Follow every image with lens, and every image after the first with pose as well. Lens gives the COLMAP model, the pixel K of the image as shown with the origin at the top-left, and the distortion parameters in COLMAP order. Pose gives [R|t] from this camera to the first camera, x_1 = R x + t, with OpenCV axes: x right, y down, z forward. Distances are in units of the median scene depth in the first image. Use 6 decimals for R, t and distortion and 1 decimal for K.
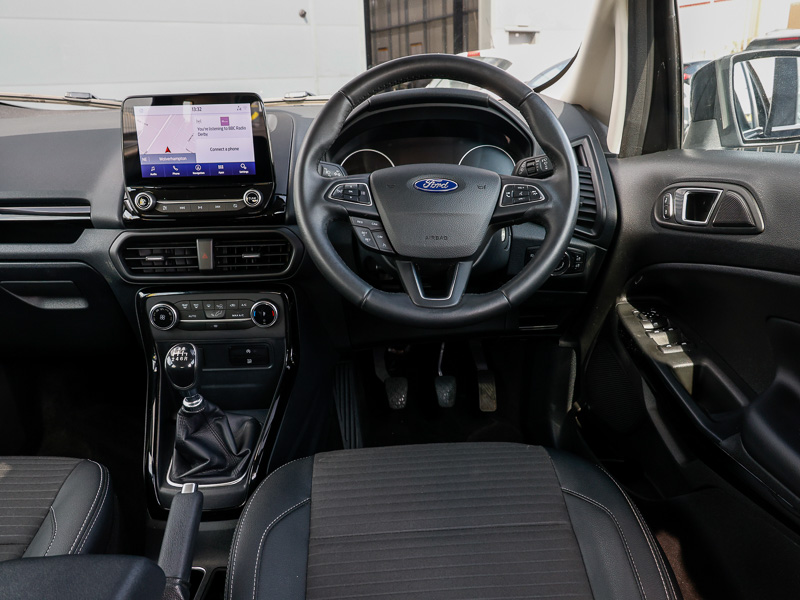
lens RADIAL K [[626.1, 0, 400.0], [0, 626.1, 300.0], [0, 0, 1]] dist [0.001563, -0.002722]
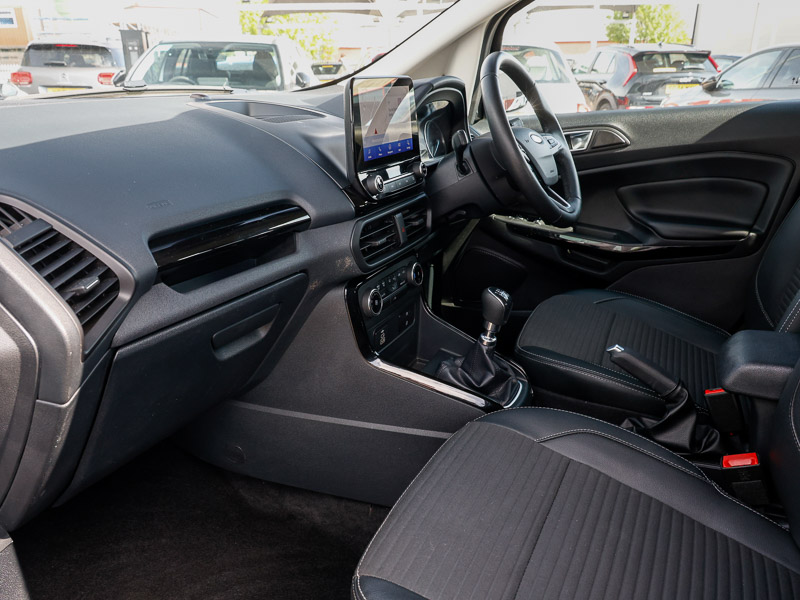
lens RADIAL K [[626.1, 0, 400.0], [0, 626.1, 300.0], [0, 0, 1]] dist [0.001563, -0.002722]
pose [[0.437668, -0.283653, 0.853222, -1.285936], [0.287229, 0.943321, 0.166269, -0.138683], [-0.852025, 0.172300, 0.494335, 0.508287]]
